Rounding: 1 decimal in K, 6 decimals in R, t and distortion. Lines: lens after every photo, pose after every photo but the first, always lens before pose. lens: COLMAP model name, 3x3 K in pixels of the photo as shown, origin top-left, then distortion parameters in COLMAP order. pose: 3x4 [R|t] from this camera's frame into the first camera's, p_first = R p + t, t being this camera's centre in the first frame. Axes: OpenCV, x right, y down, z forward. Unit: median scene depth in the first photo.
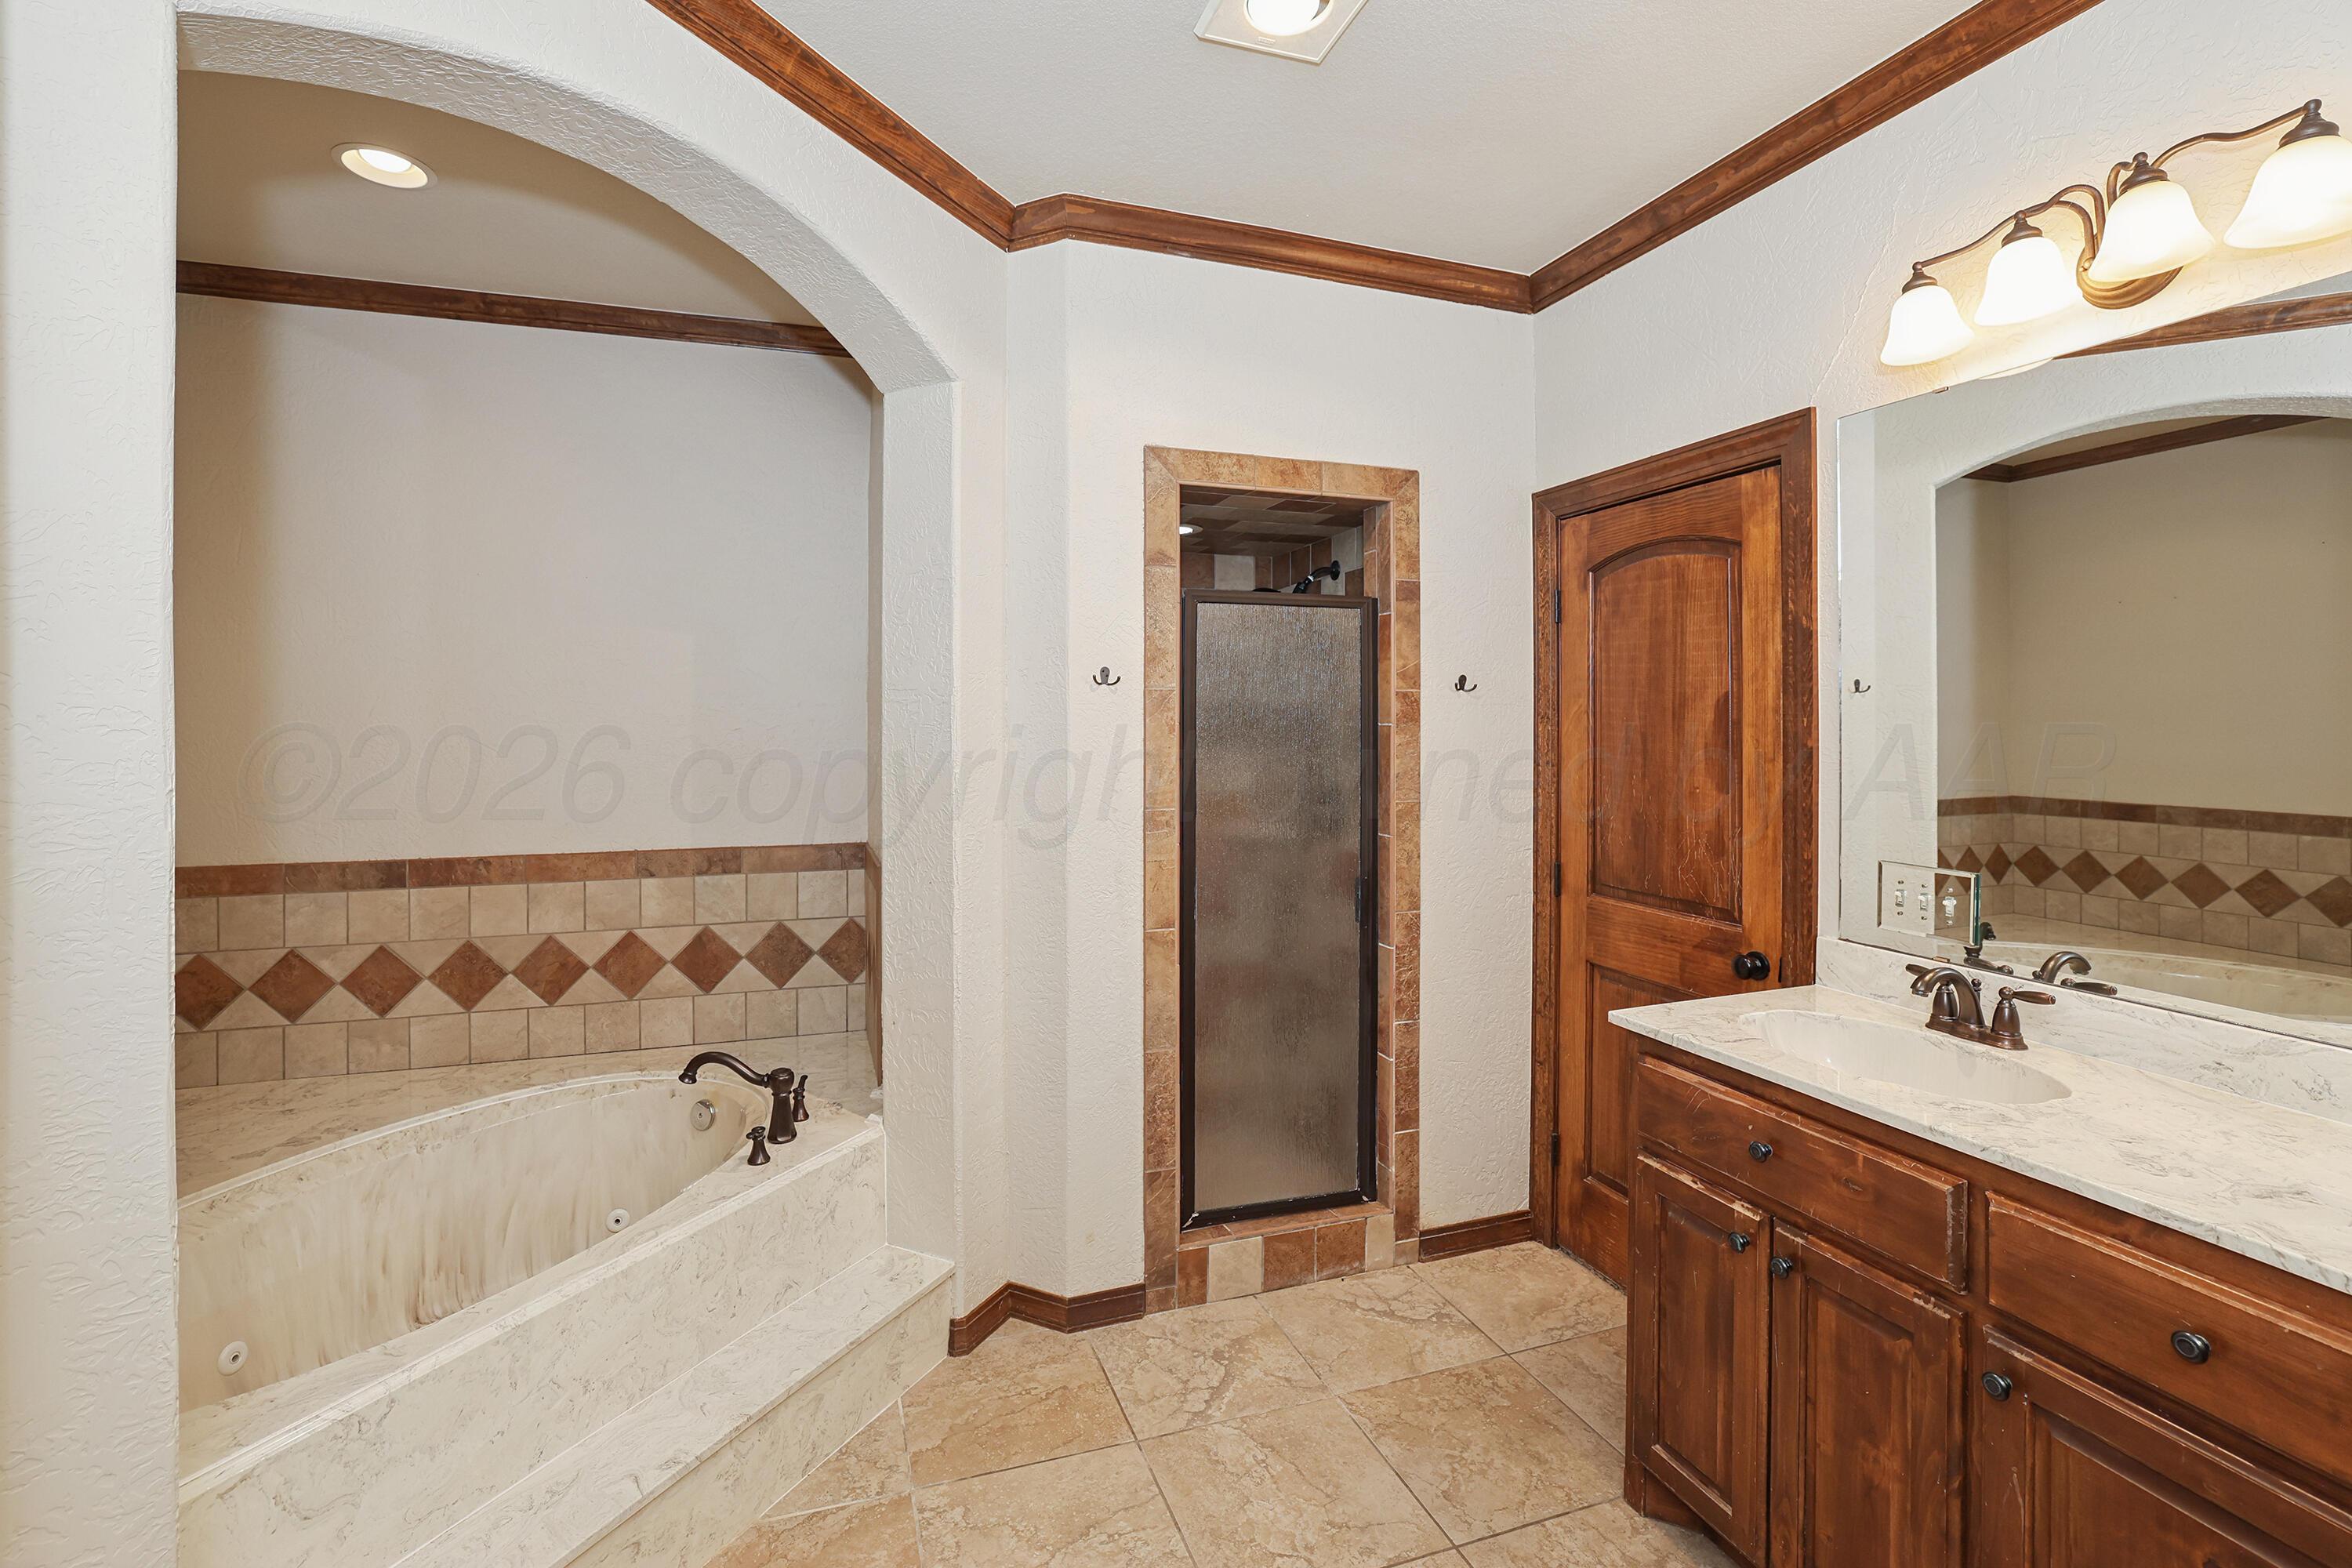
lens RADIAL K [[1053.0, 0, 1090.8], [0, 1053.0, 720.3], [0, 0, 1]] dist [-0.040044, 0.012312]
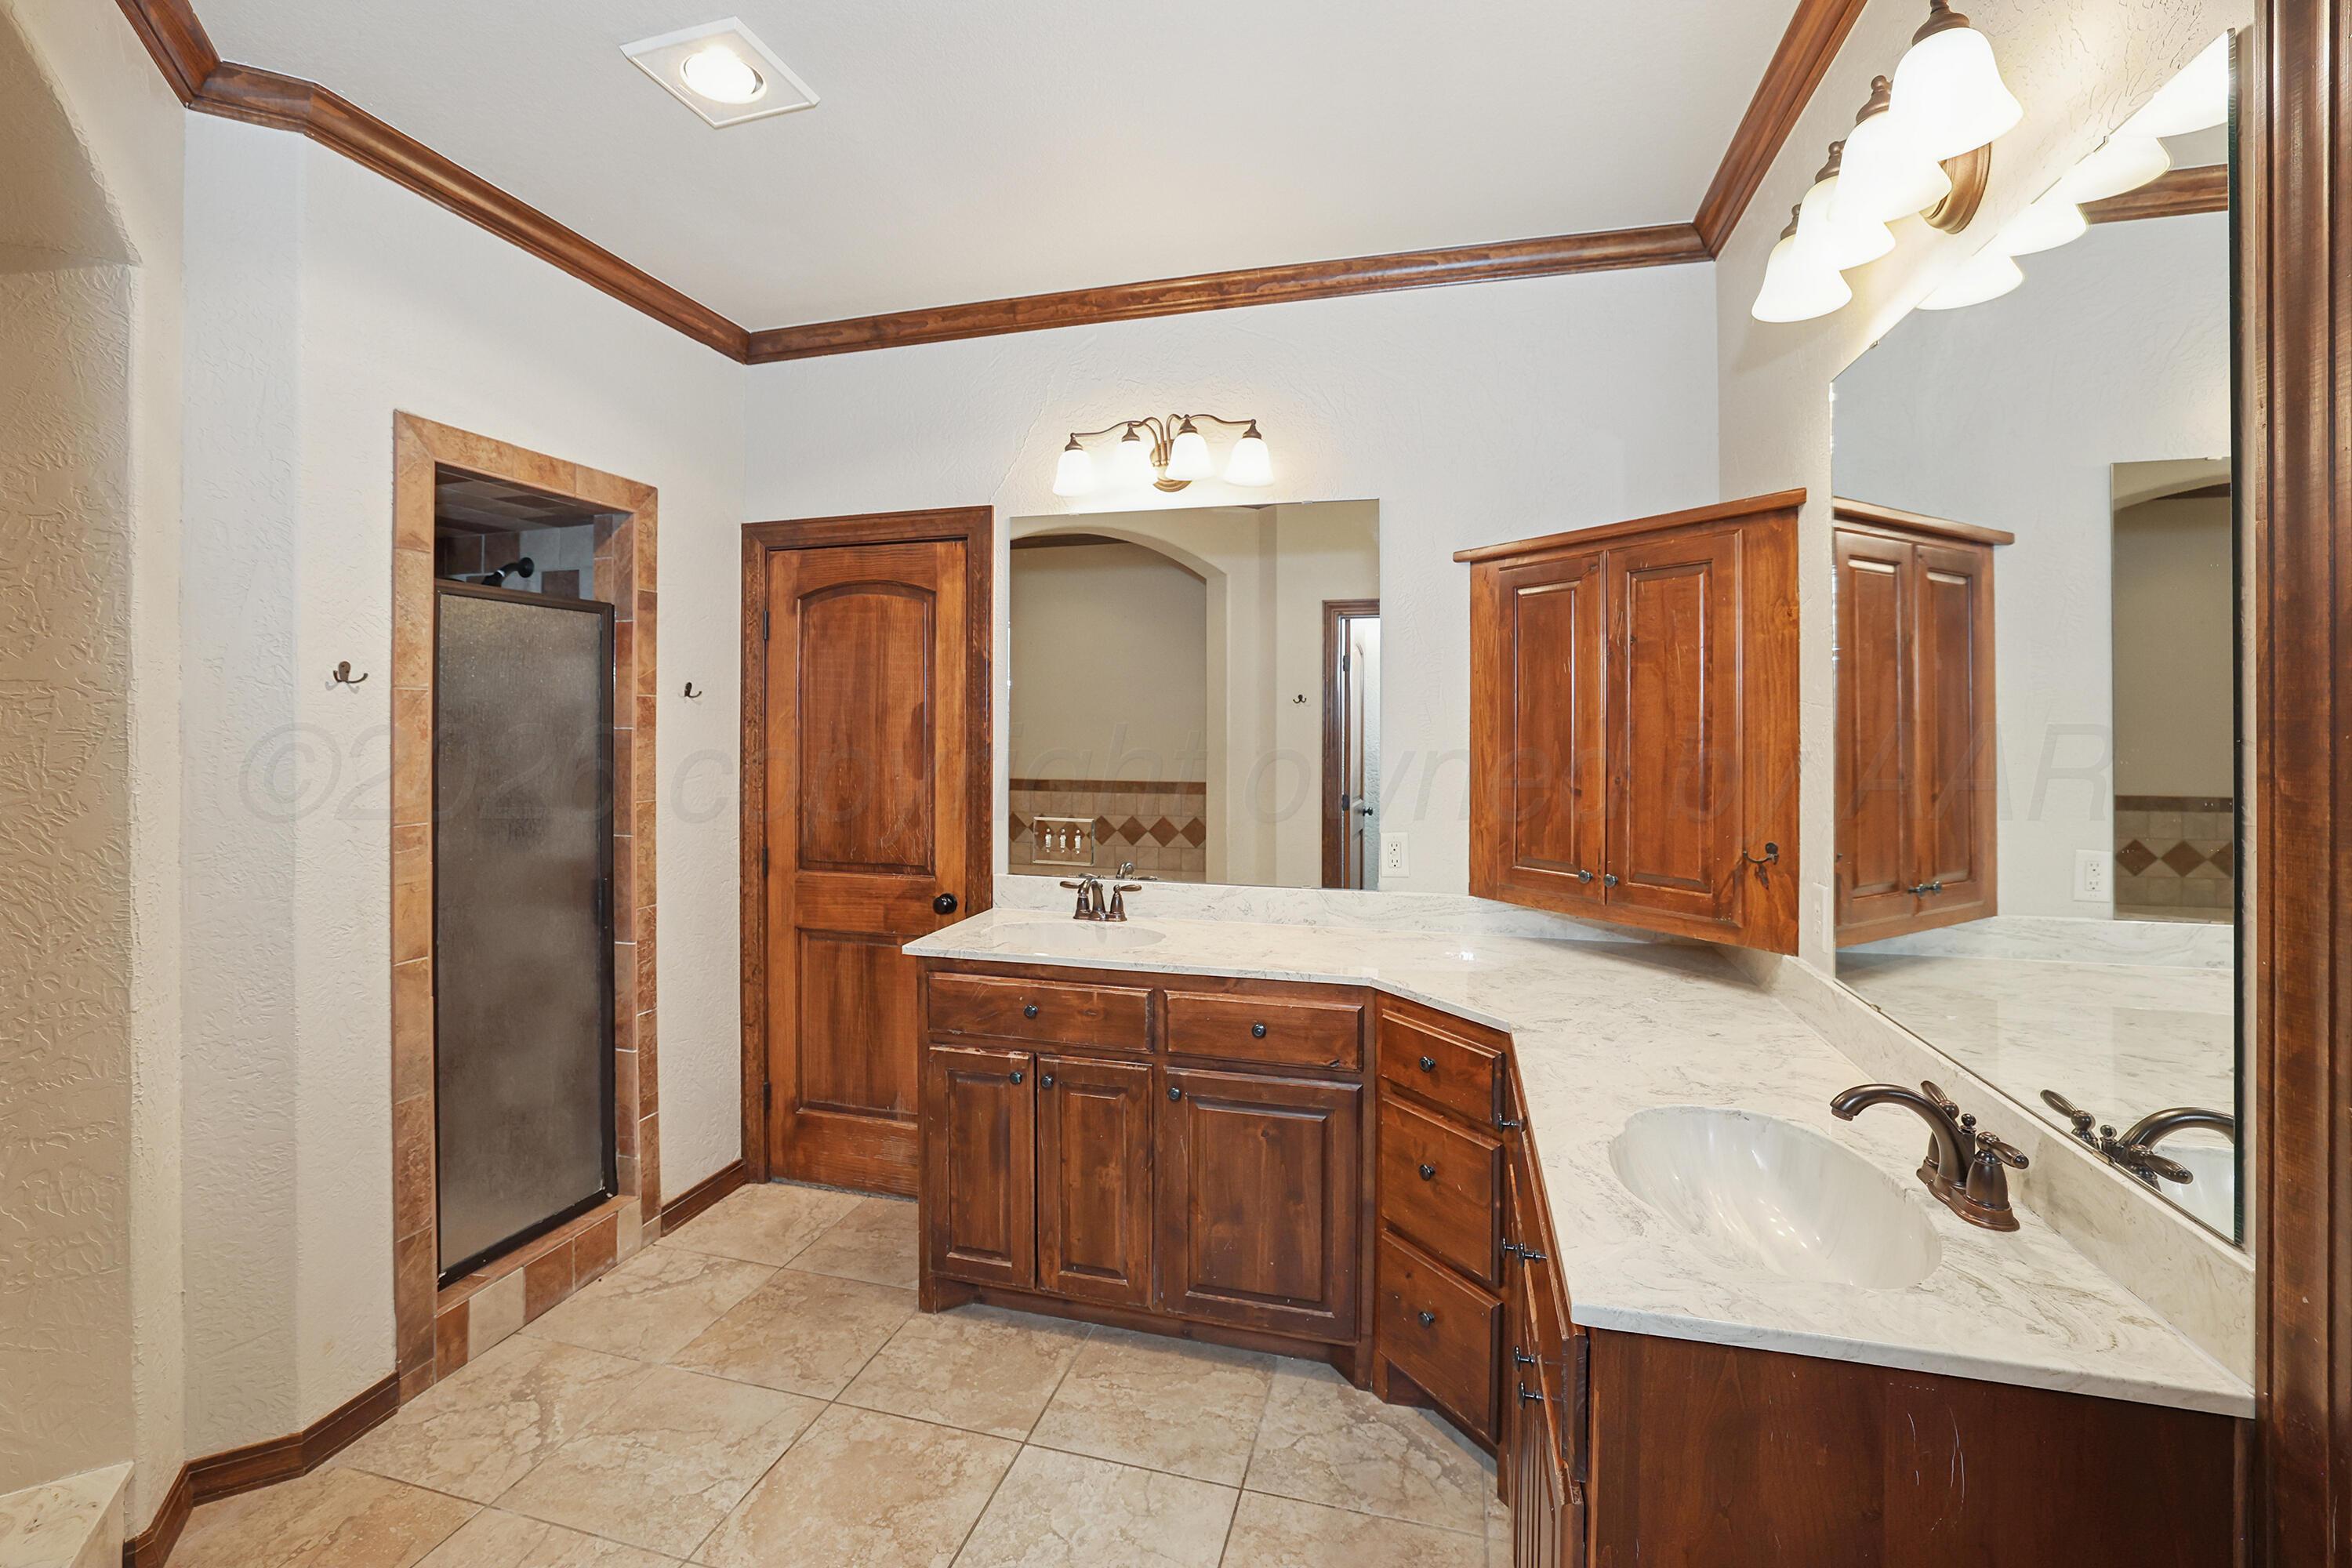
lens RADIAL K [[1053.0, 0, 1146.4], [0, 1053.0, 723.4], [0, 0, 1]] dist [-0.040044, 0.012312]
pose [[0.561498, 0.000060, 0.827478, -0.307081], [-0.000608, 1.000000, 0.000340, -0.001415], [-0.827478, -0.000694, 0.561498, 0.001689]]
